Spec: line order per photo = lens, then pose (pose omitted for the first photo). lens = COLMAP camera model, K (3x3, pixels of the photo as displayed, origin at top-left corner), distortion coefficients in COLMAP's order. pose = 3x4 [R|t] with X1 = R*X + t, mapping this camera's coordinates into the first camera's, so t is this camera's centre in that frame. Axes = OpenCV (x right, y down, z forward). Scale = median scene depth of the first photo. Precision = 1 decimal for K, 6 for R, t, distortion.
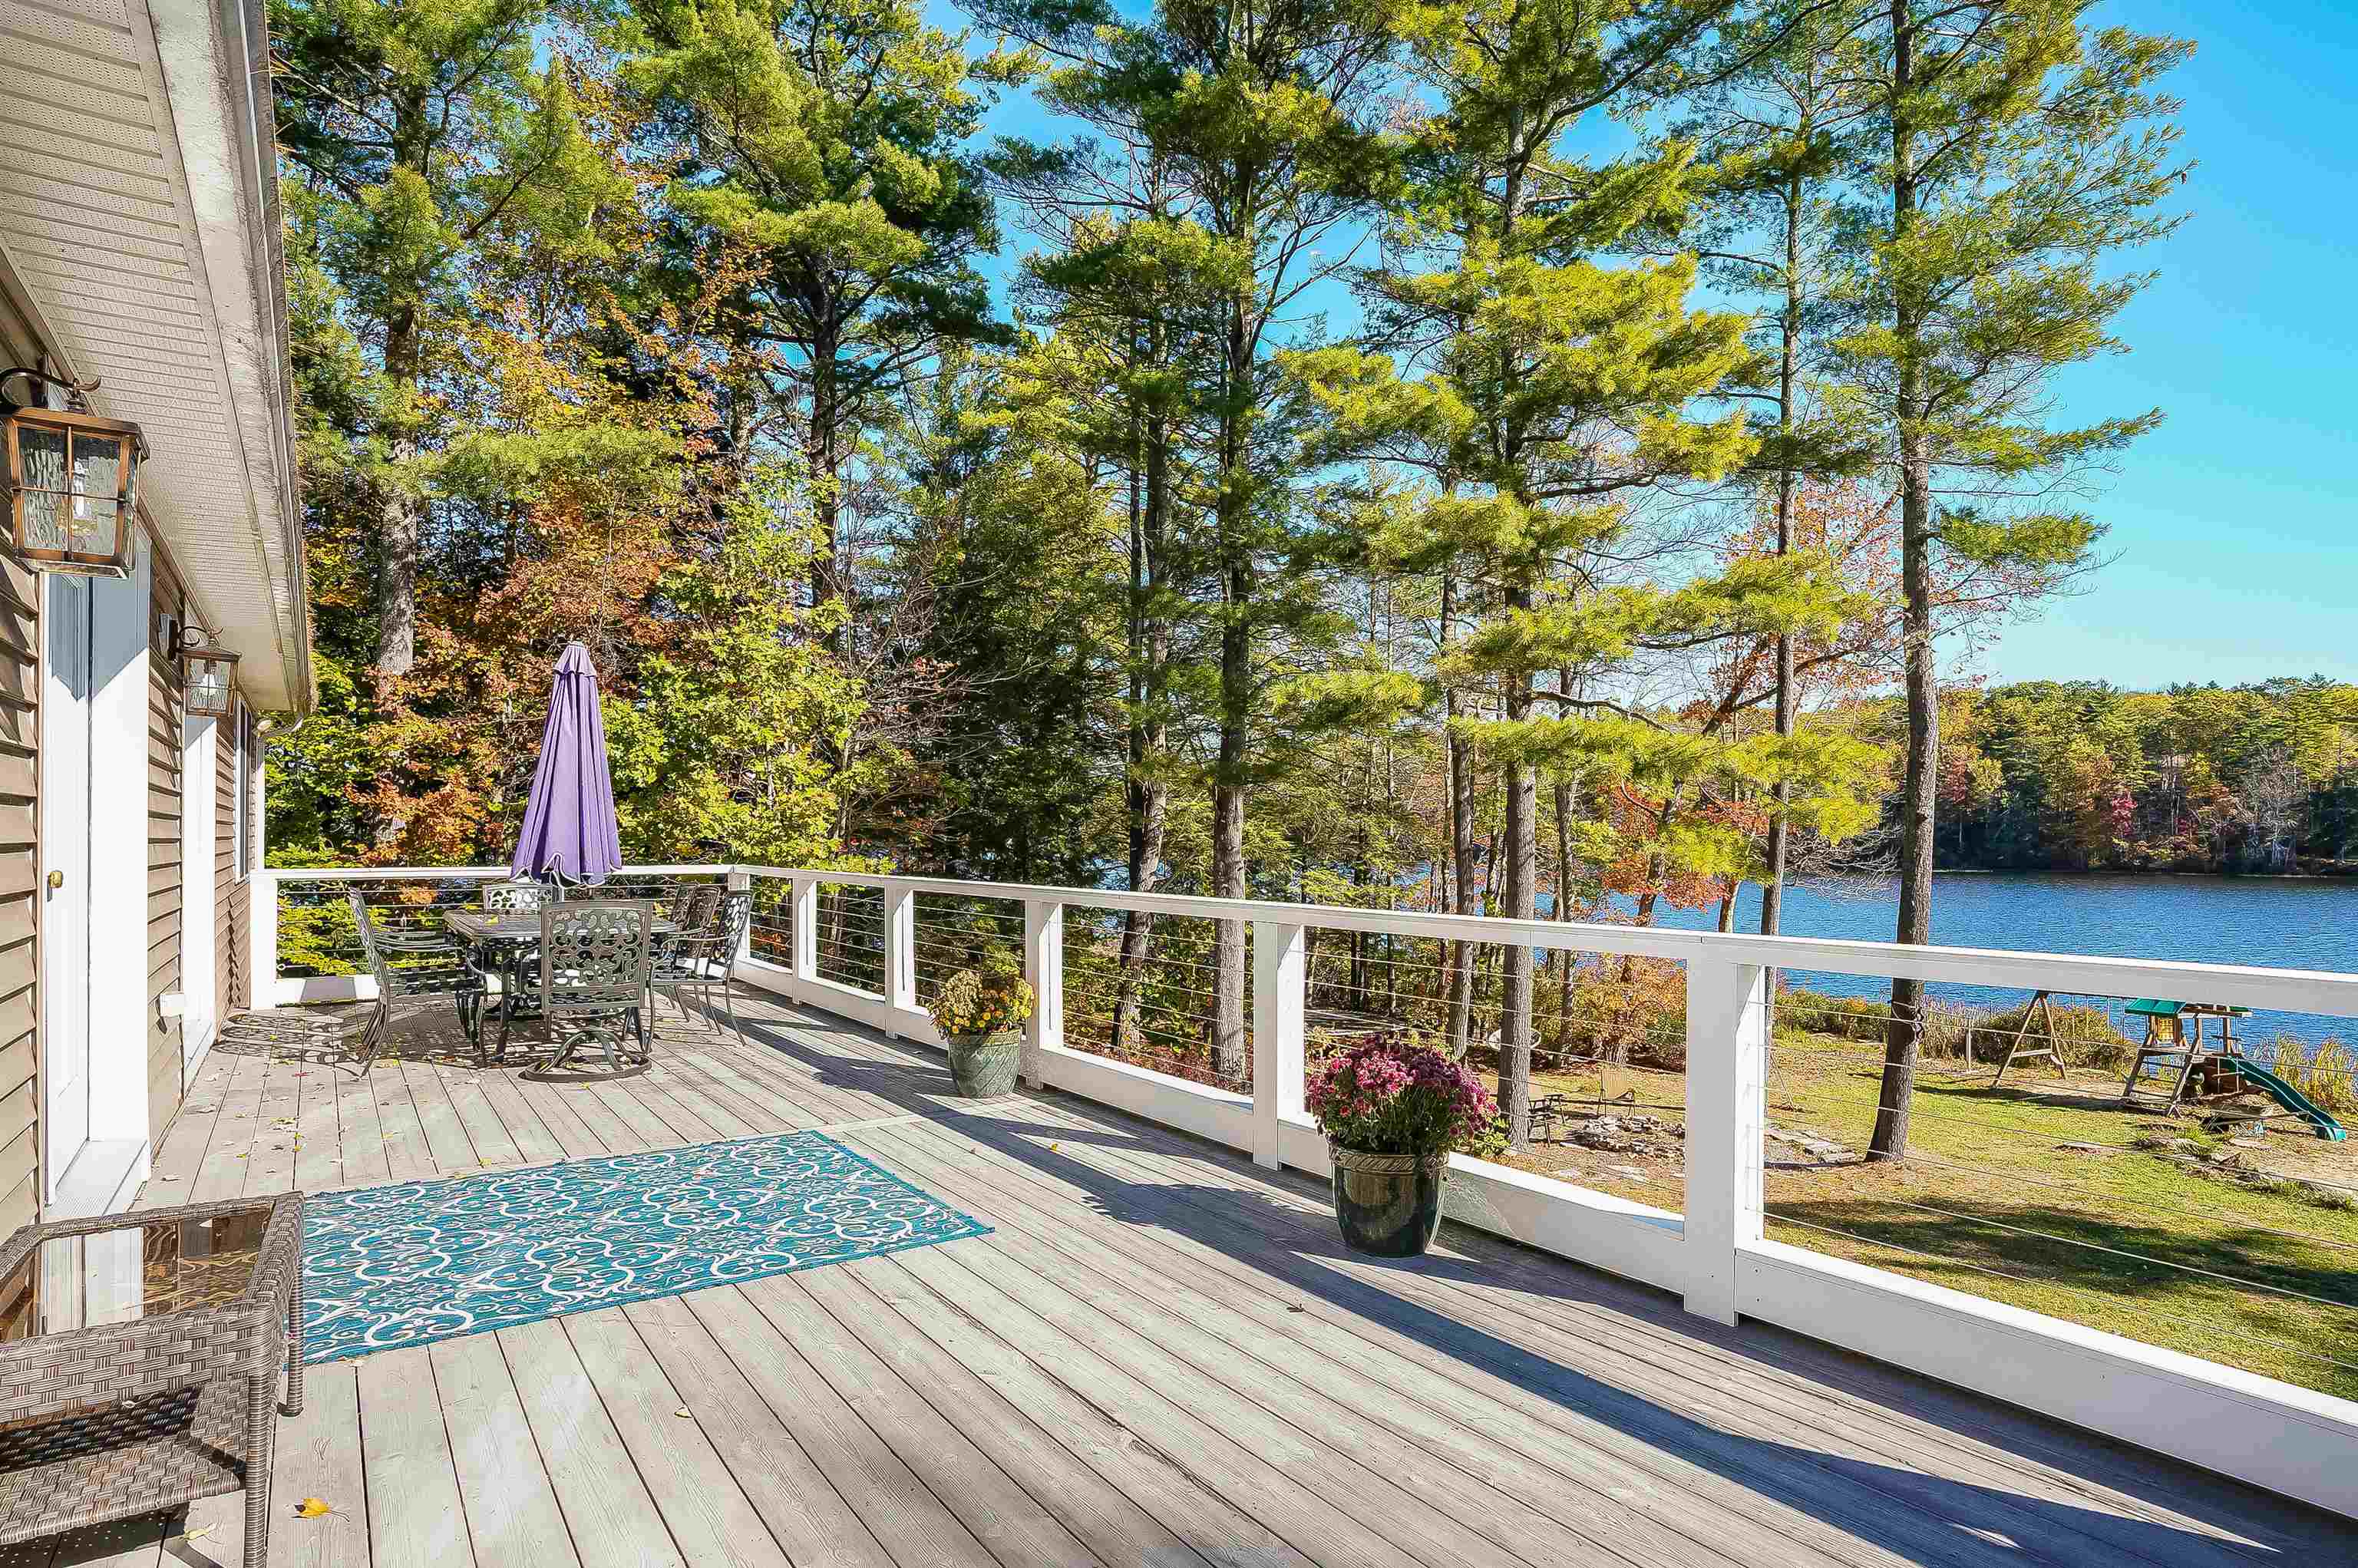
lens RADIAL K [[1248.2, 0, 1167.1], [0, 1248.2, 792.5], [0, 0, 1]] dist [-0.017731, 0.001595]
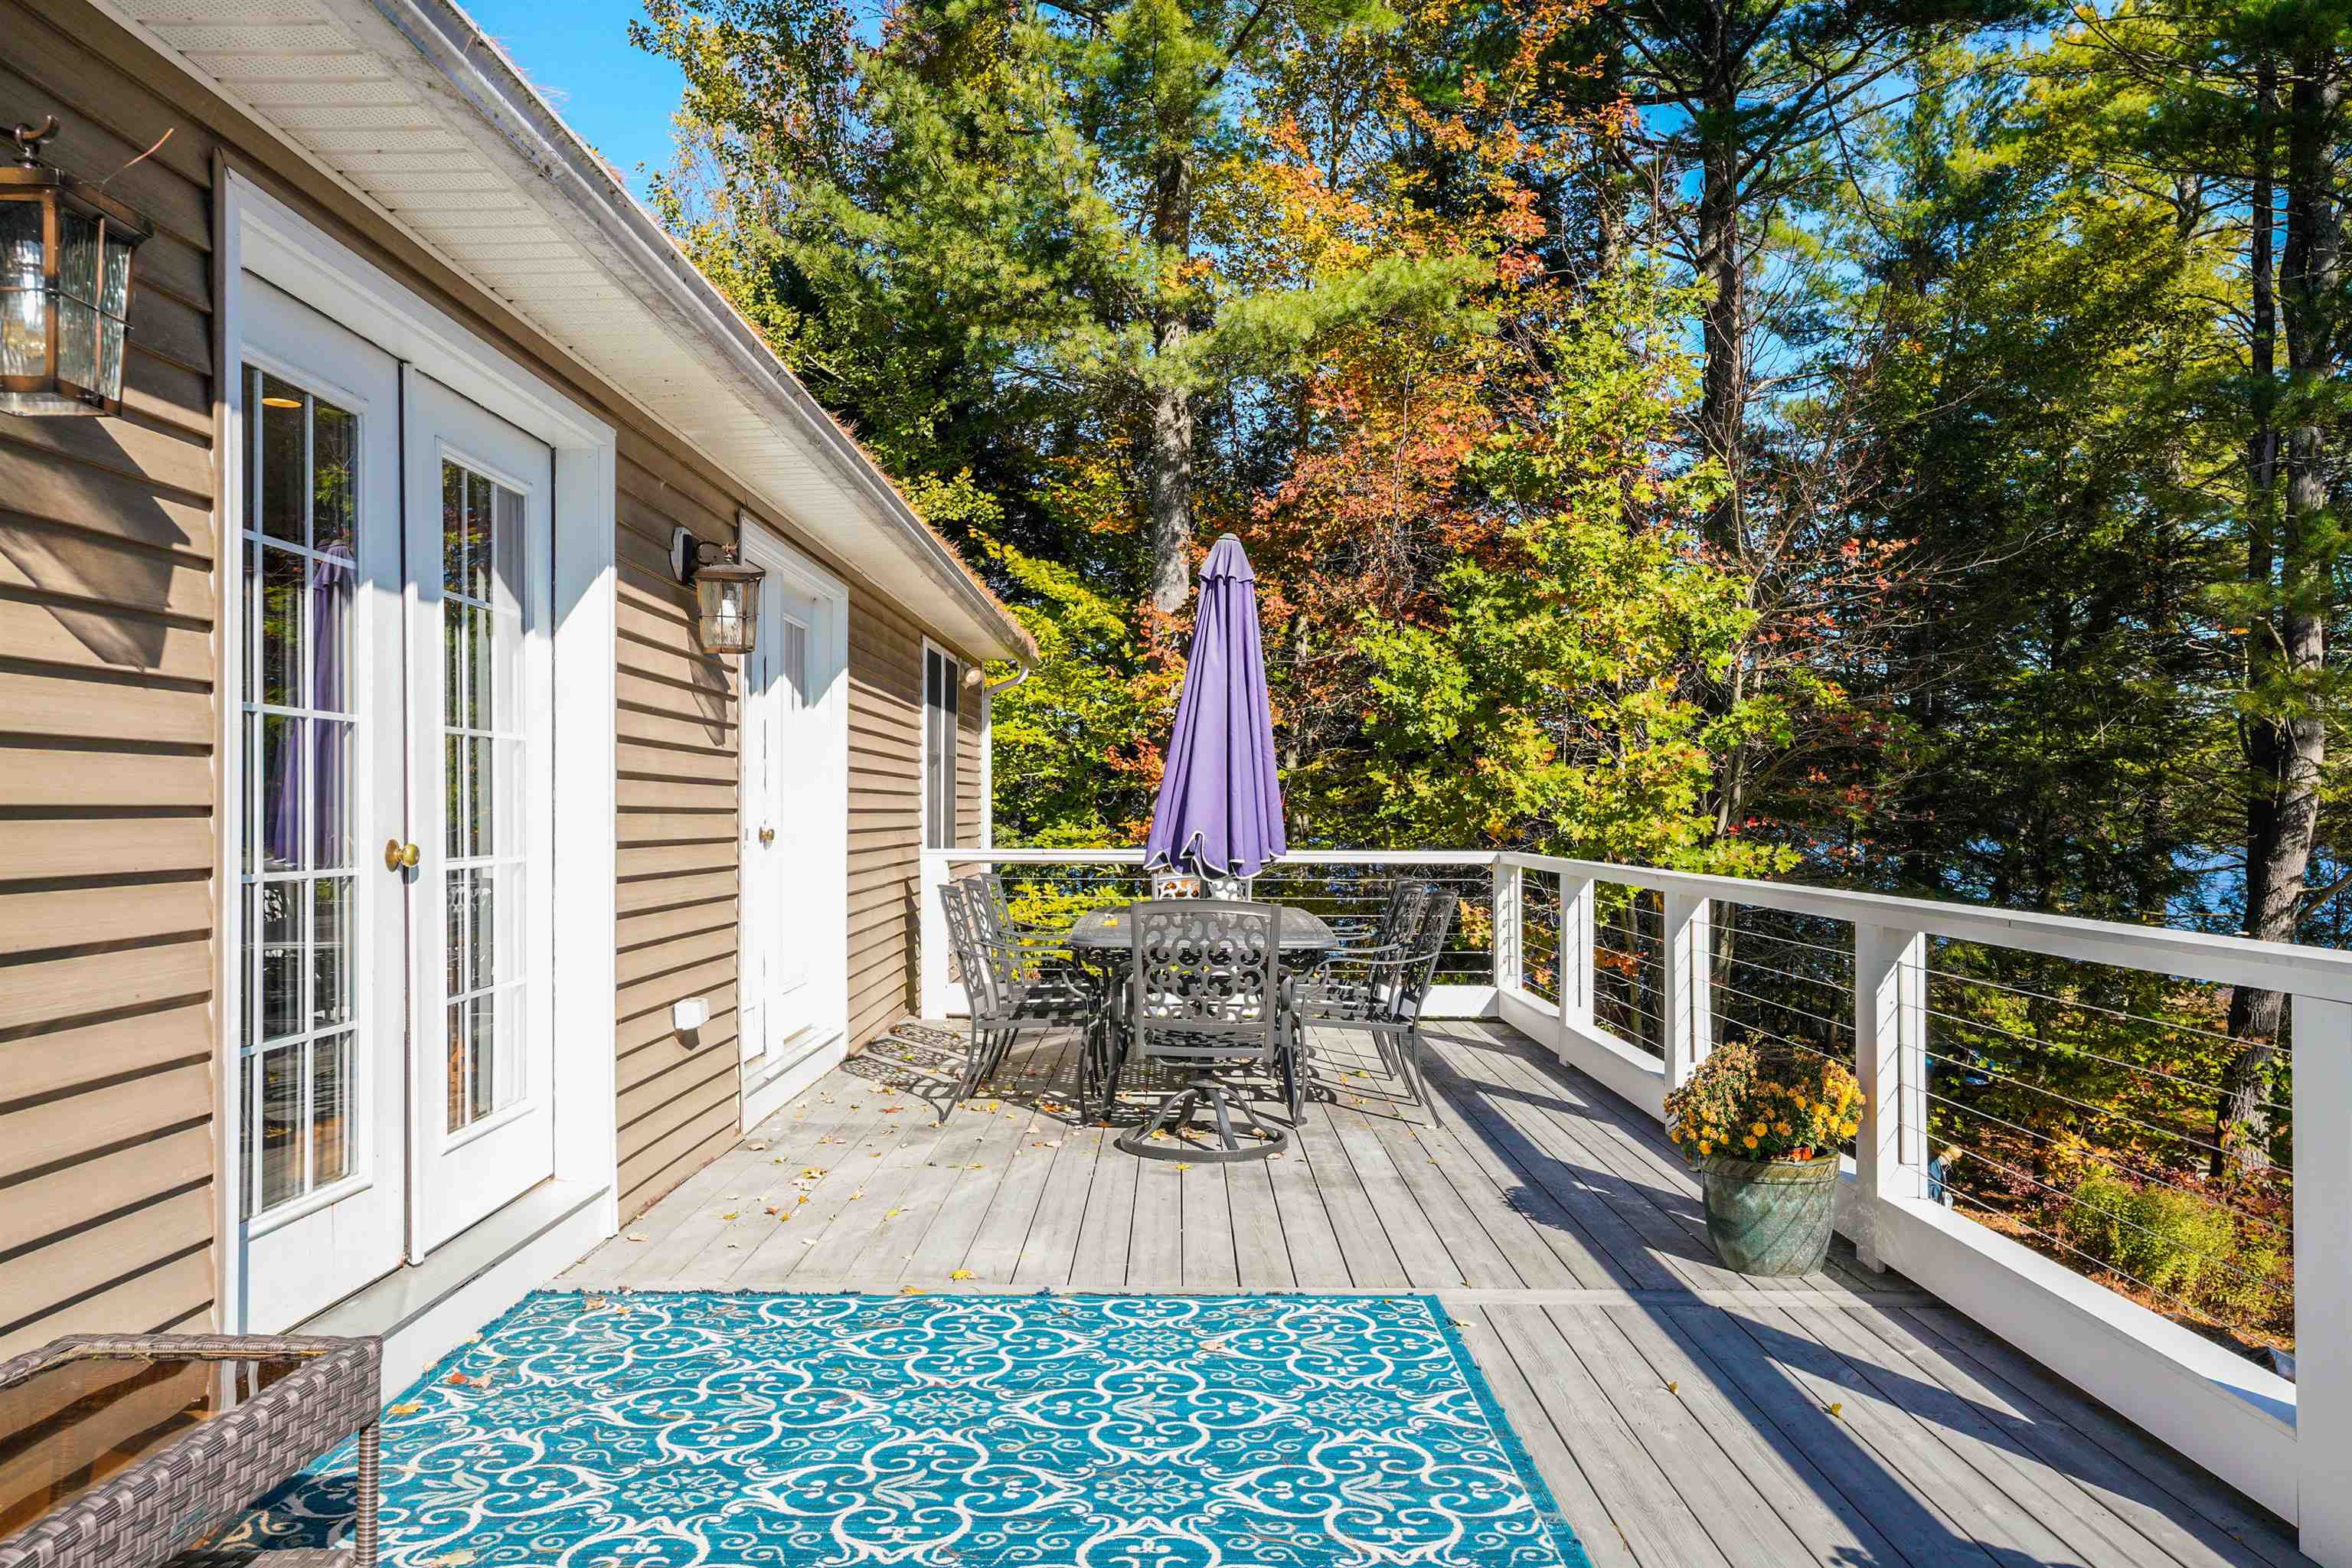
lens RADIAL K [[1725.4, 0, 1176.0], [0, 1725.4, 784.0], [0, 0, 1]] dist [0.006157, 0.038725]
pose [[0.825029, -0.006688, -0.565051, 0.024660], [0.016565, 0.999786, 0.012353, 0.003810], [0.564848, -0.019551, 0.824963, 0.071922]]
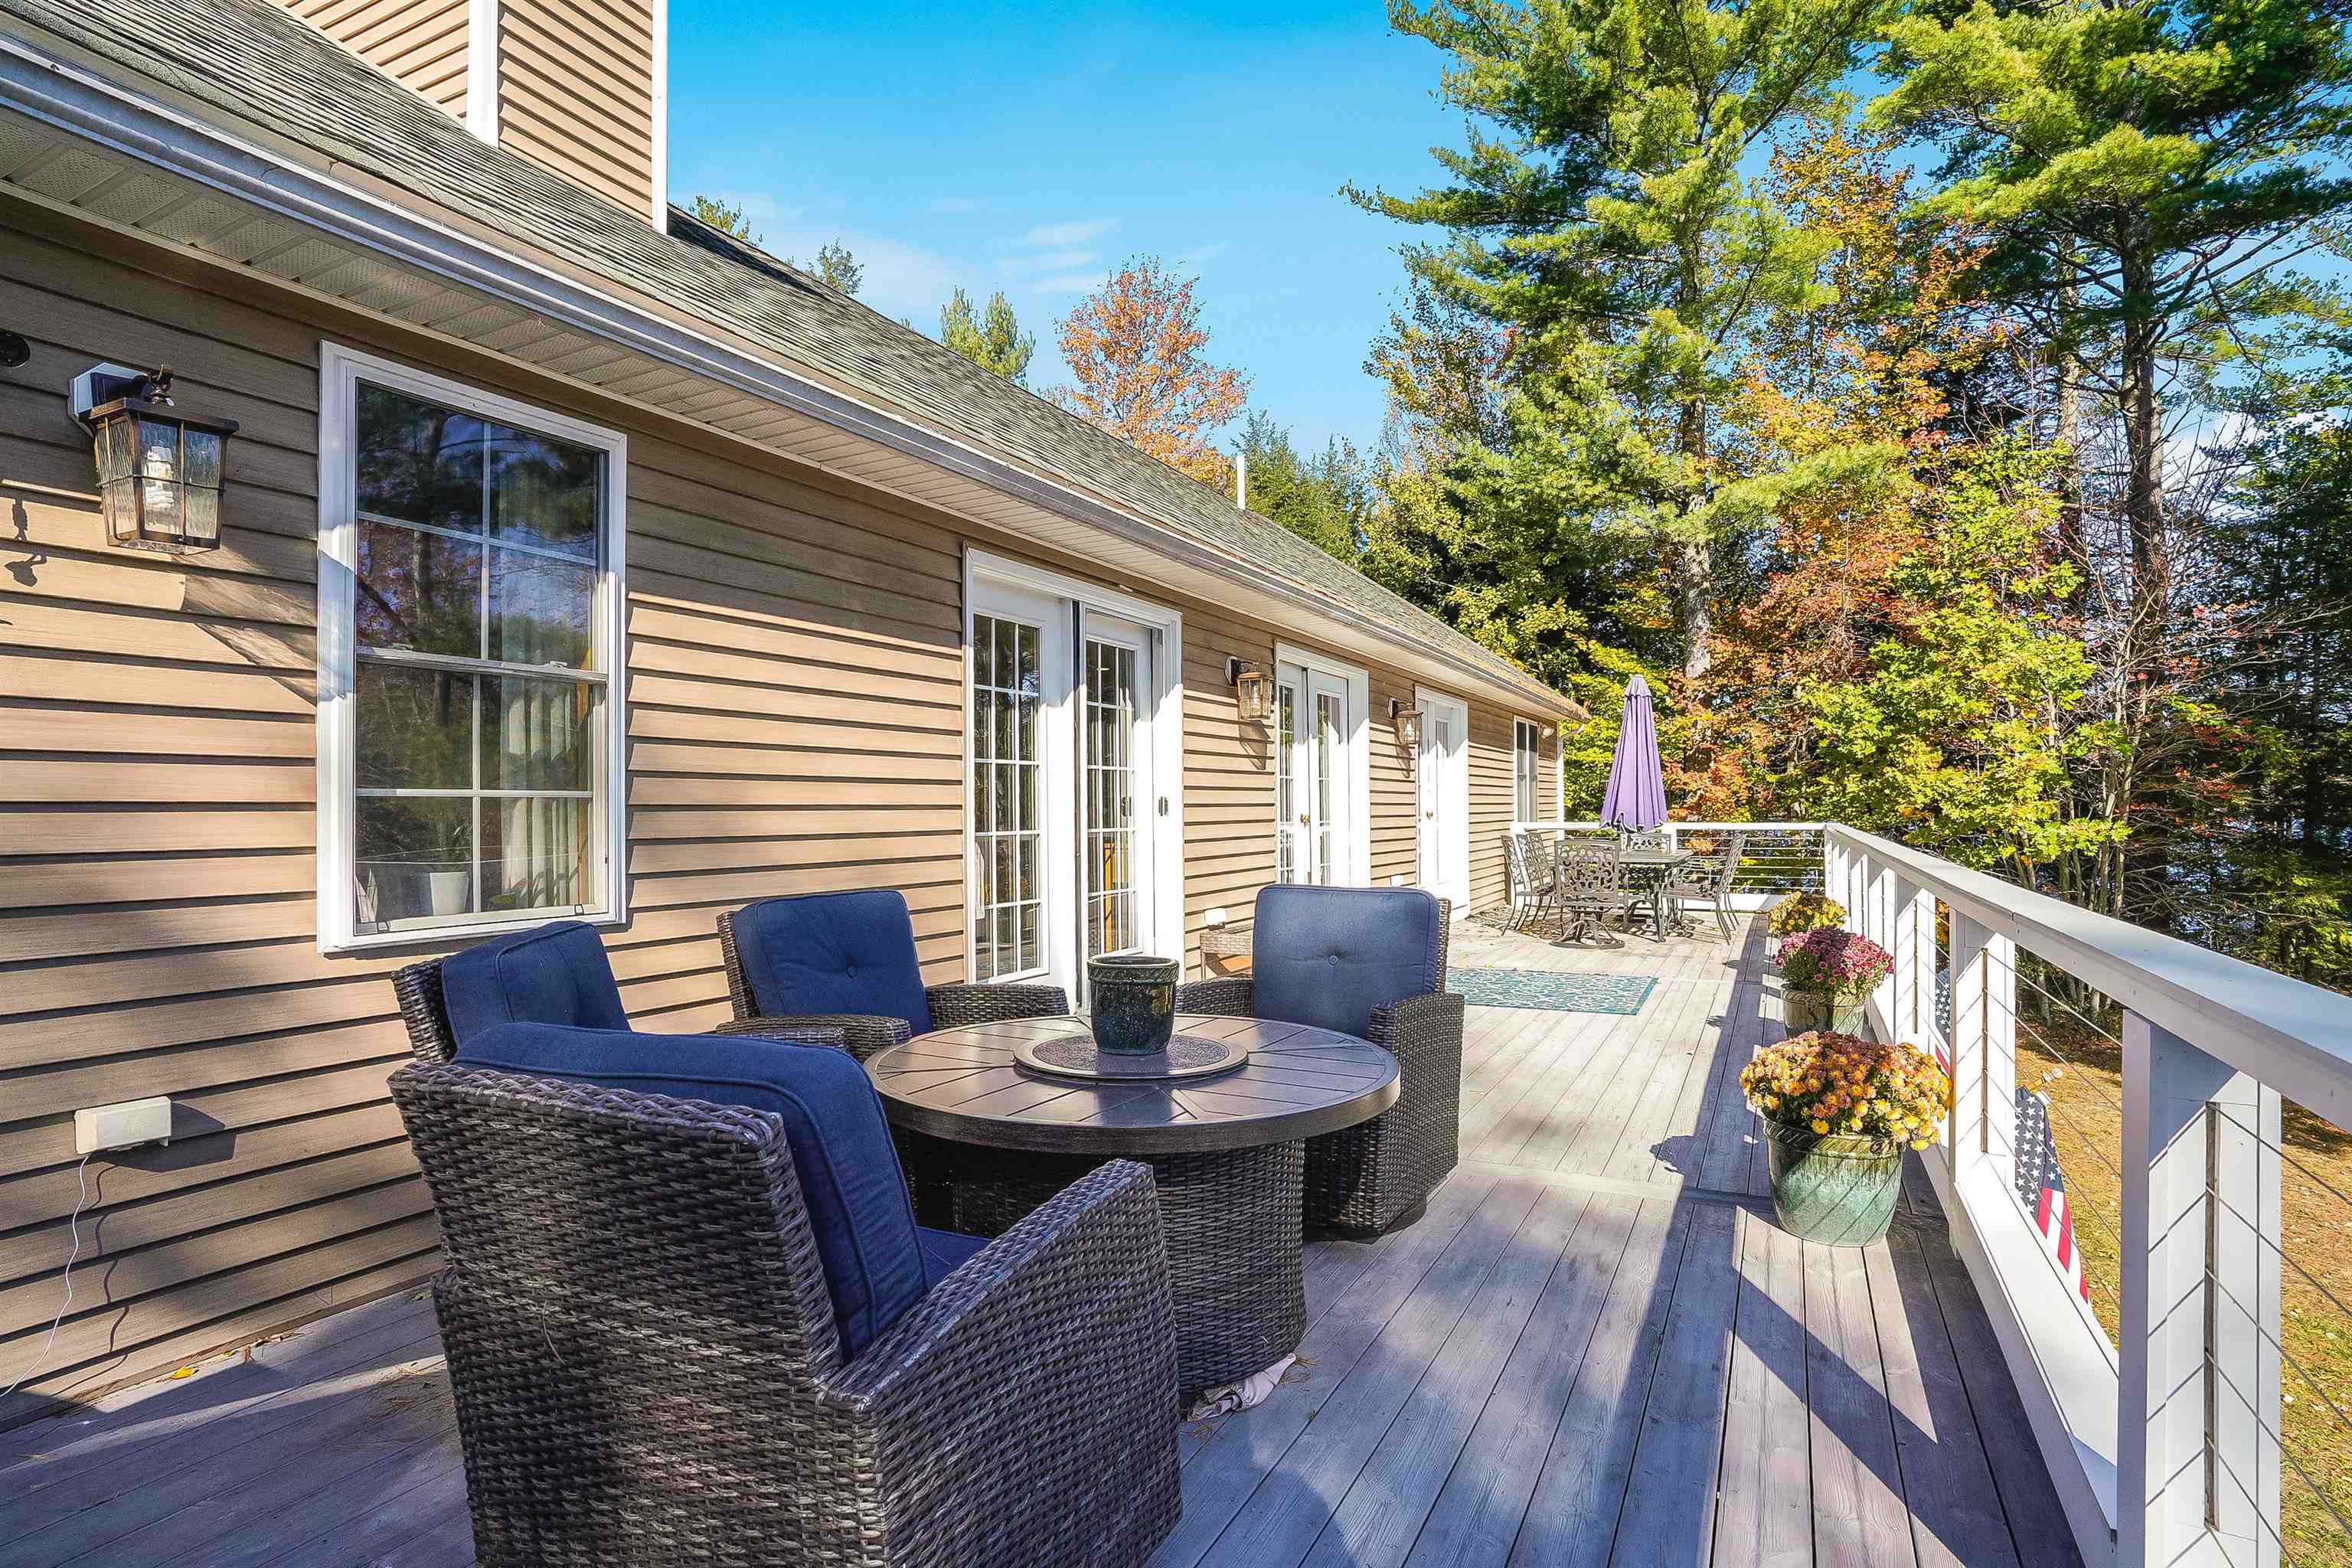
lens RADIAL K [[1229.5, 0, 1176.0], [0, 1229.5, 784.0], [0, 0, 1]] dist [-0.039286, 0.000191]
pose [[0.486689, -0.017523, -0.873400, 0.258216], [0.034808, 0.999394, -0.000654, -0.002417], [0.872882, -0.030083, 0.487004, -0.114513]]
